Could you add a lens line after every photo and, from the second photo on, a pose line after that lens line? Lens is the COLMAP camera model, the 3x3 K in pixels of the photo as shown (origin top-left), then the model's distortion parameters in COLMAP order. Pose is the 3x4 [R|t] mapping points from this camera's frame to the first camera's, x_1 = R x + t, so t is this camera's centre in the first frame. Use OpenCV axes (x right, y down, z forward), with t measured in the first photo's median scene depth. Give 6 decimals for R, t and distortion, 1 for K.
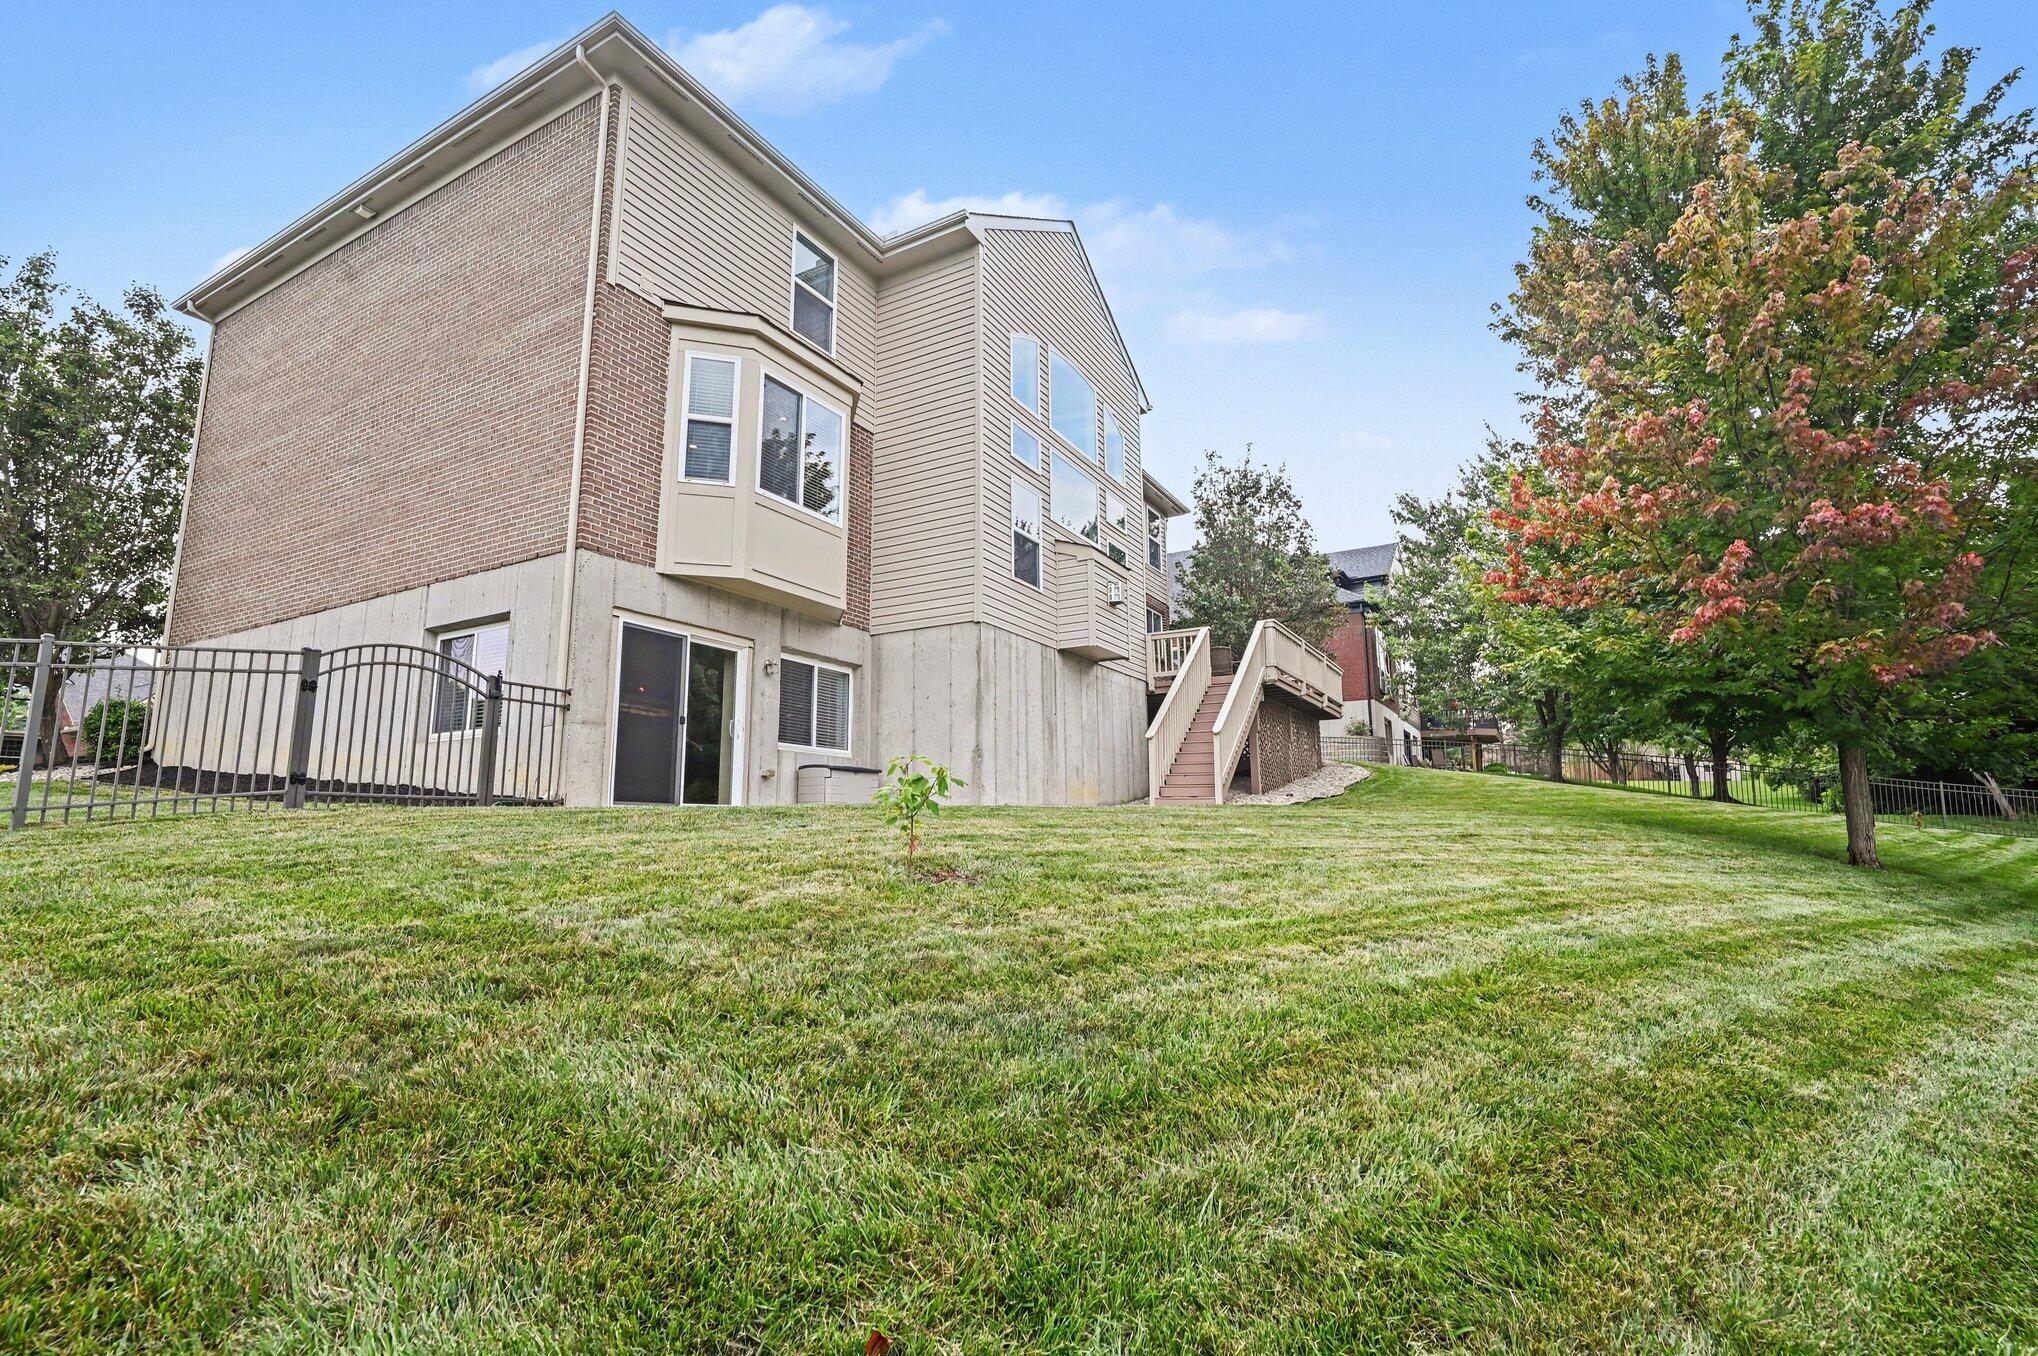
lens RADIAL K [[940.7, 0, 1019.0], [0, 940.7, 678.0], [0, 0, 1]] dist [0.002508, 0.000174]
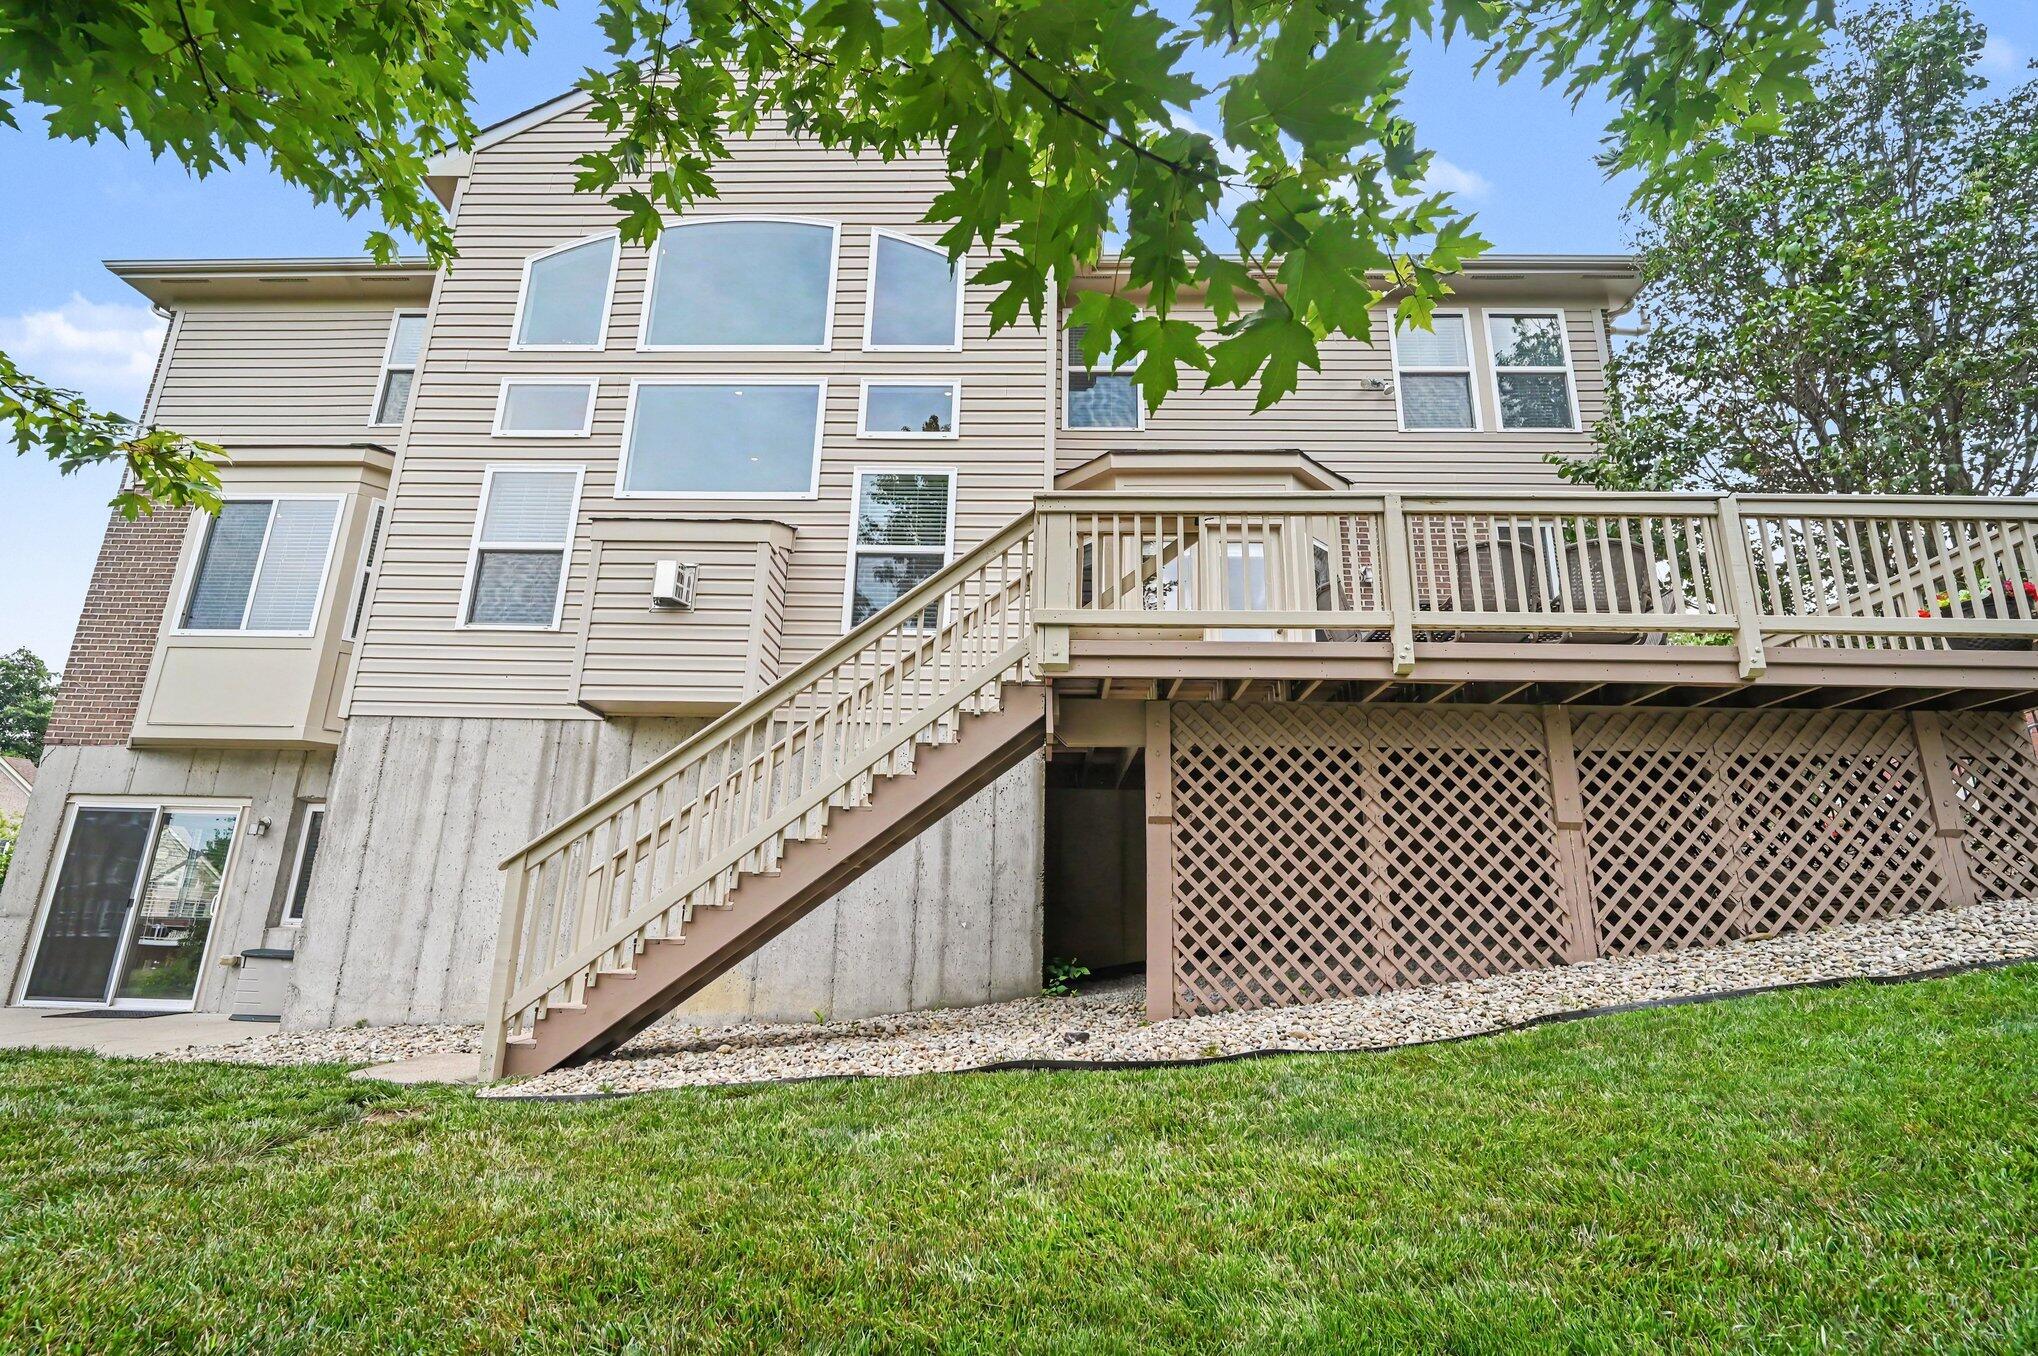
lens RADIAL K [[940.7, 0, 1019.0], [0, 940.7, 678.0], [0, 0, 1]] dist [0.002508, 0.000174]
pose [[0.464457, -0.212517, -0.859719, 0.783110], [0.127539, 0.976712, -0.172535, 0.088939], [0.876364, -0.029513, 0.480744, 1.181116]]
